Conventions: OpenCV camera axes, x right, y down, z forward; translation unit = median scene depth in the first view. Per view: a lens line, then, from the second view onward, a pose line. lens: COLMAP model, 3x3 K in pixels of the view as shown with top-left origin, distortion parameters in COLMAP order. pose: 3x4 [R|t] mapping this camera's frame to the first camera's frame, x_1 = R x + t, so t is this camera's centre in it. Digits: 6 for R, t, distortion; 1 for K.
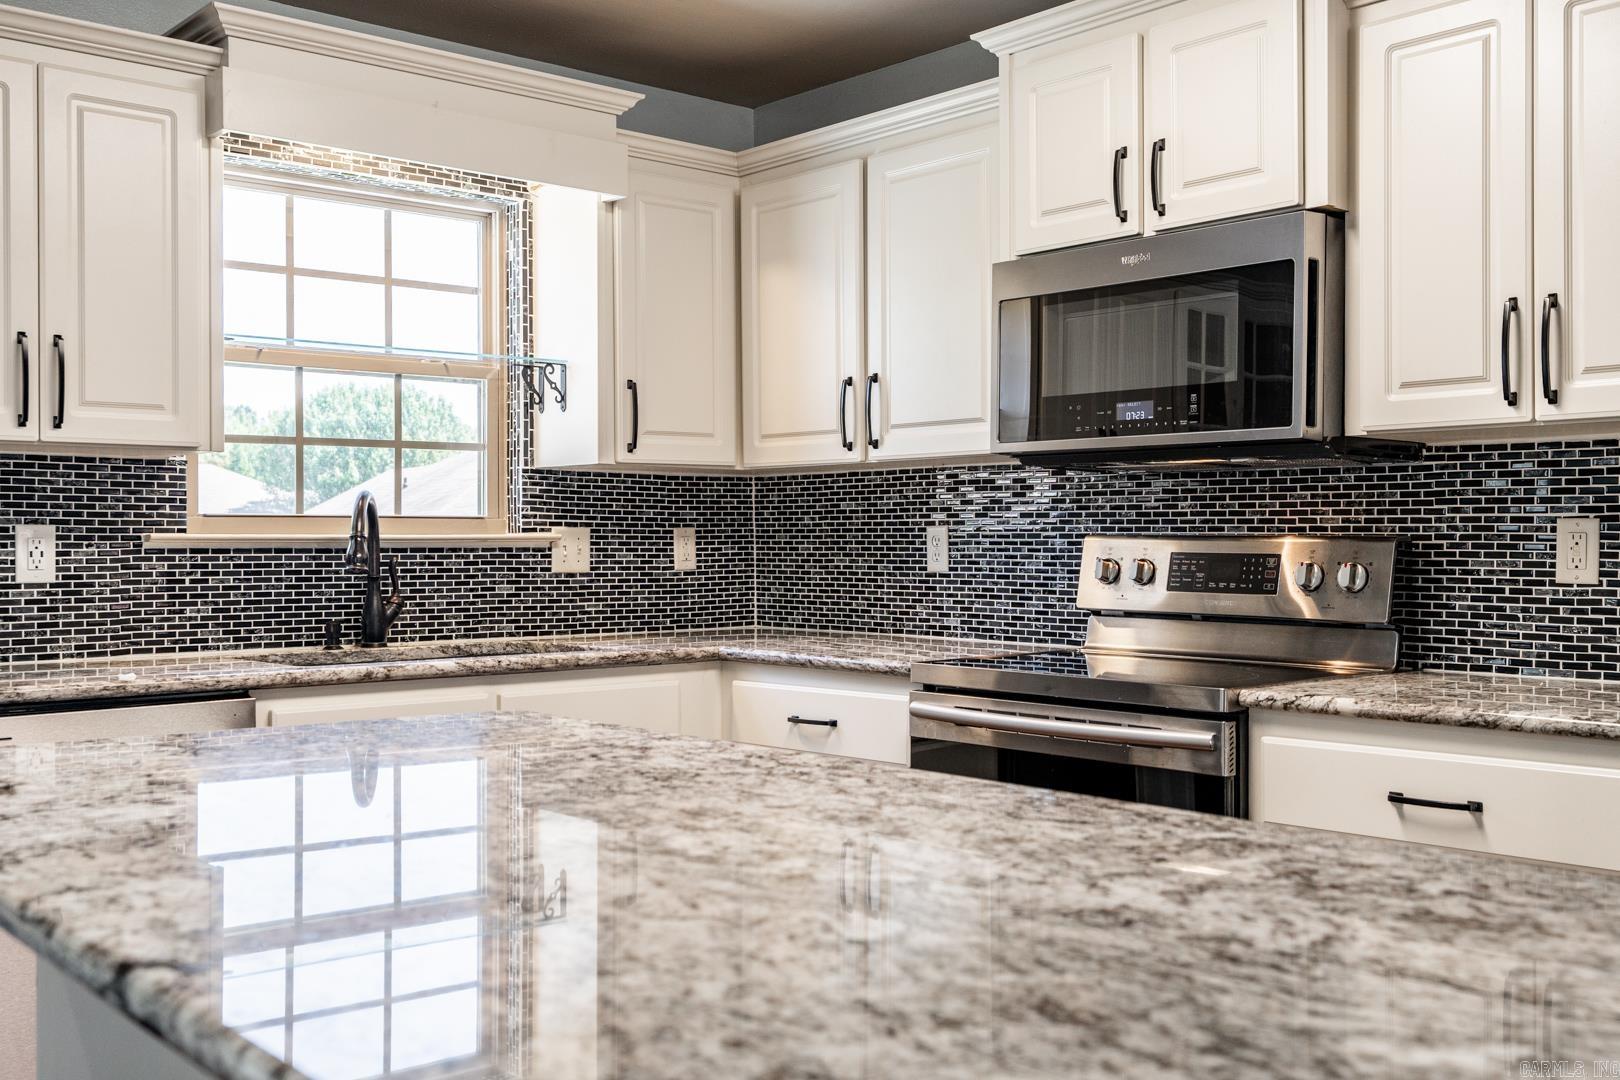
lens RADIAL K [[1609.1, 0, 810.0], [0, 1609.1, 540.0], [0, 0, 1]] dist [0.016609, 0.008204]
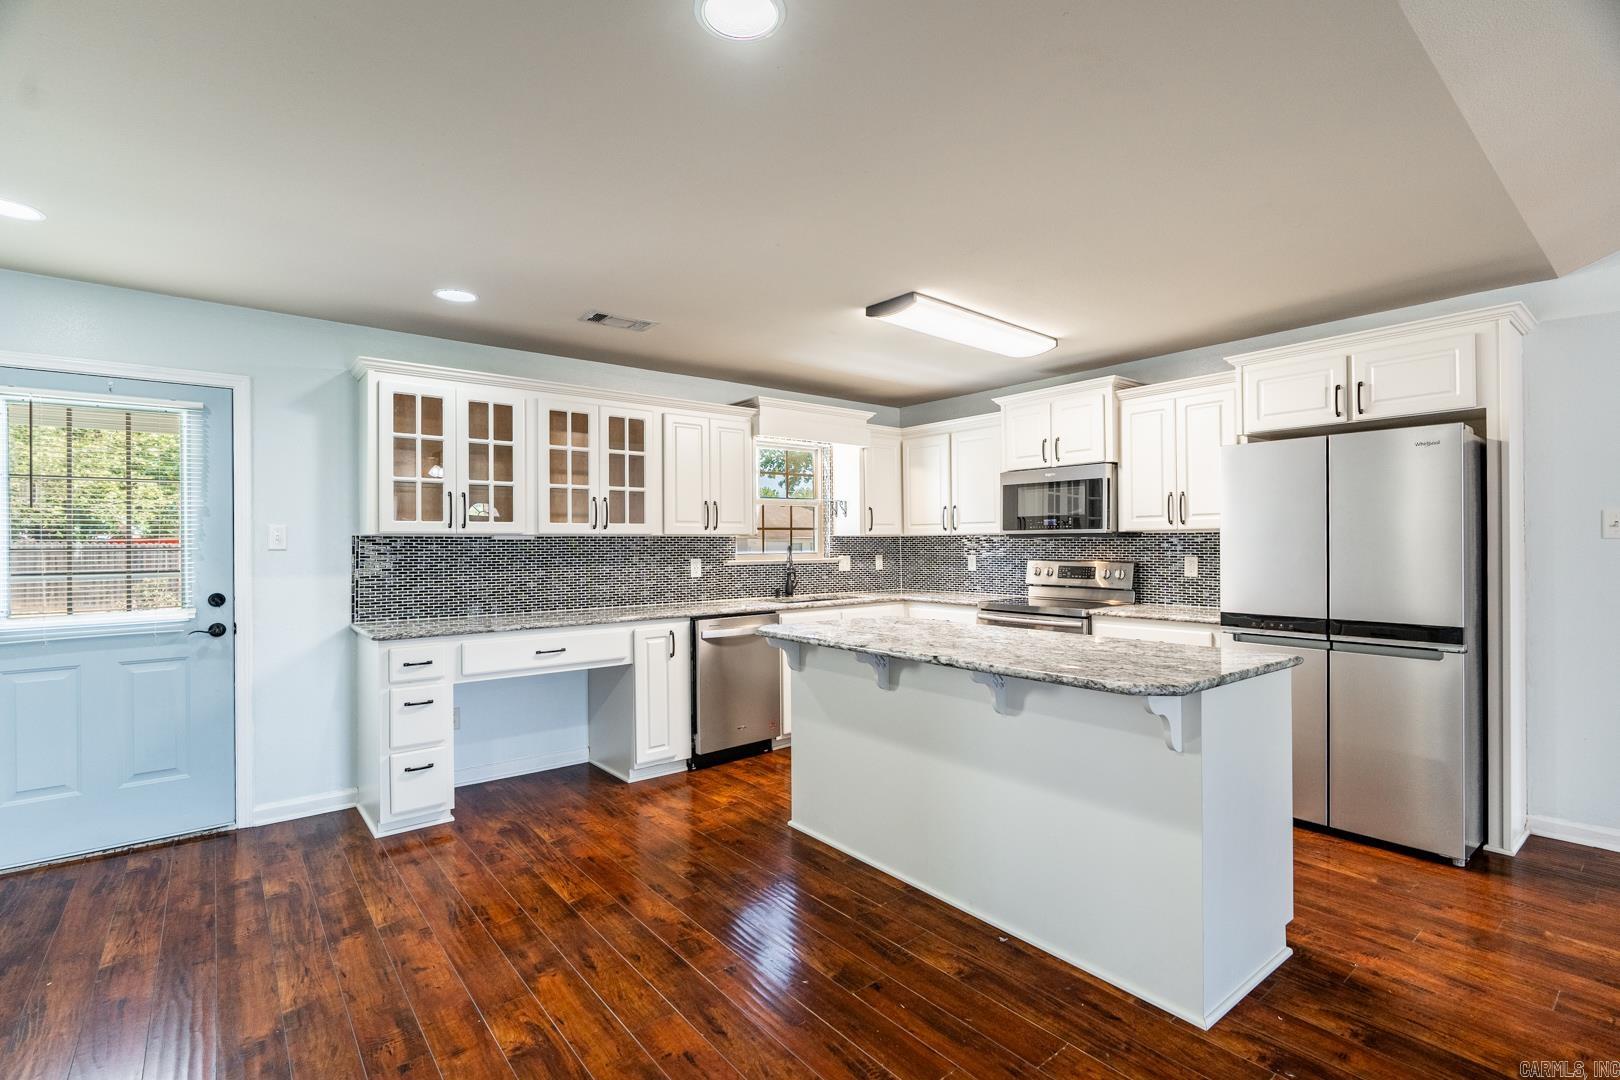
lens RADIAL K [[733.8, 0, 810.0], [0, 733.8, 540.0], [0, 0, 1]] dist [-0.002609, 0.001281]
pose [[0.999175, -0.005469, -0.040238, -0.215720], [0.005208, 0.999965, -0.006579, -0.038349], [0.040273, 0.006364, 0.999168, -0.470860]]
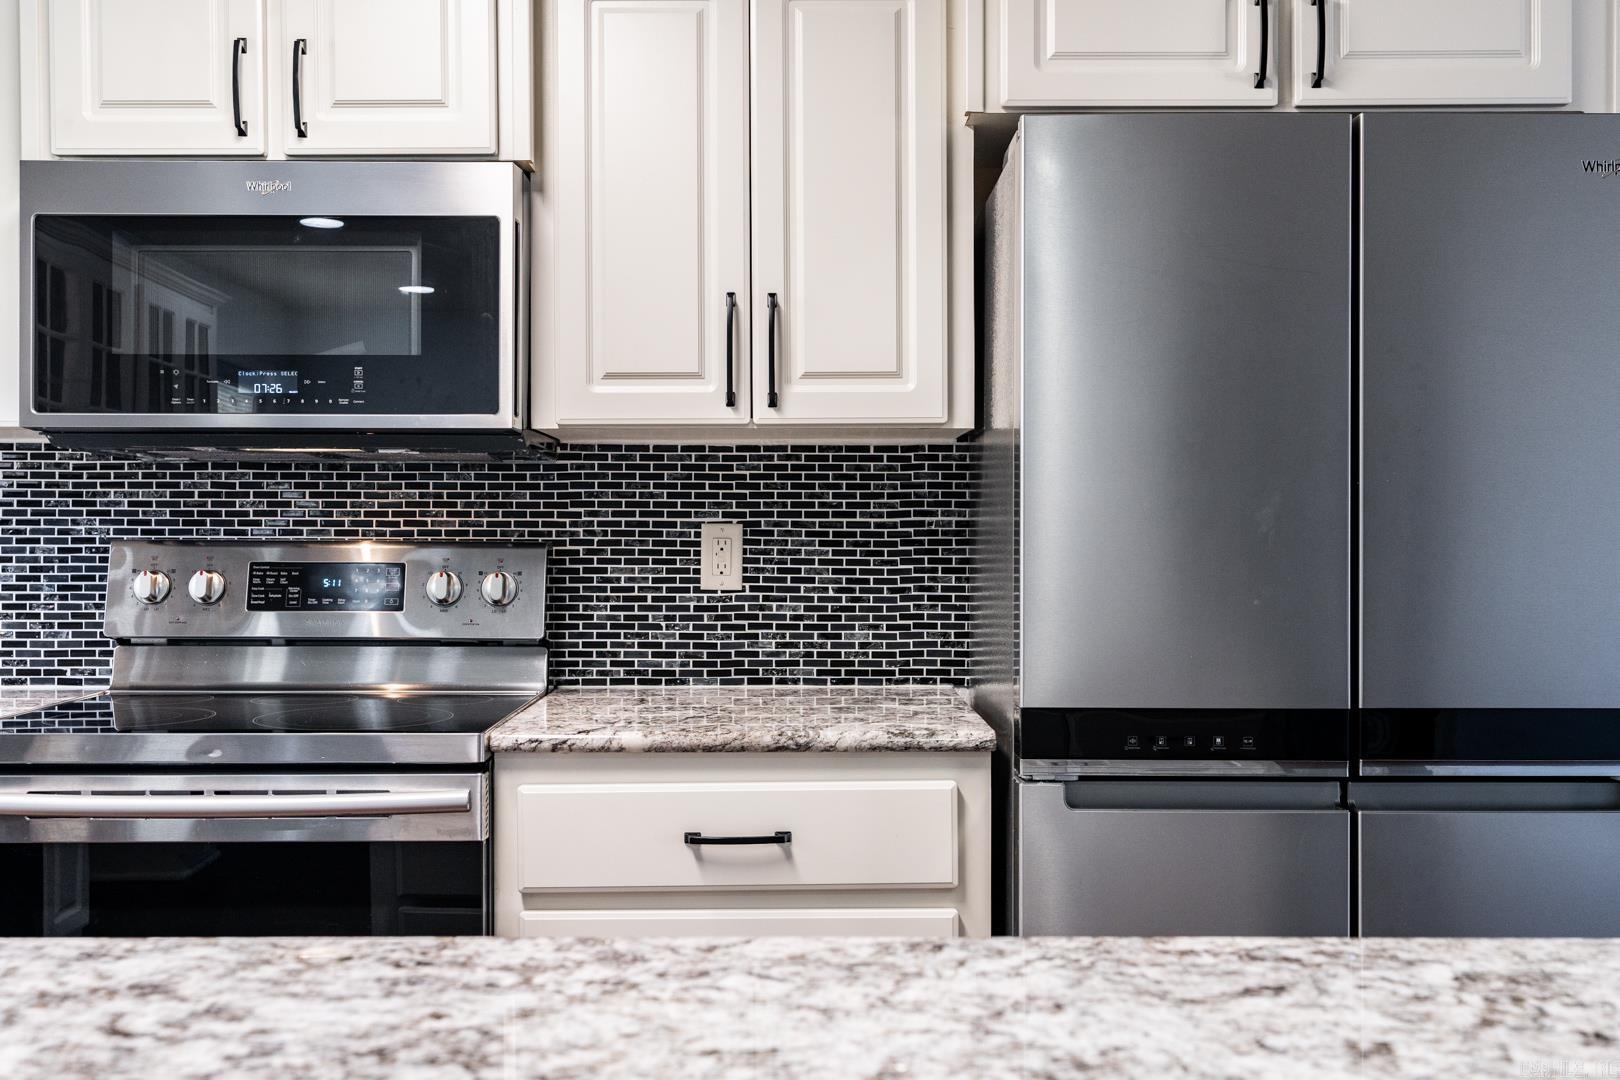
lens RADIAL K [[1575.9, 0, 810.0], [0, 1575.9, 540.0], [0, 0, 1]] dist [0.006325, -0.001719]
pose [[0.657898, -0.004946, 0.753090, -0.200475], [0.000664, 0.999982, 0.005987, -0.008525], [-0.753106, -0.003439, 0.657890, 0.302849]]
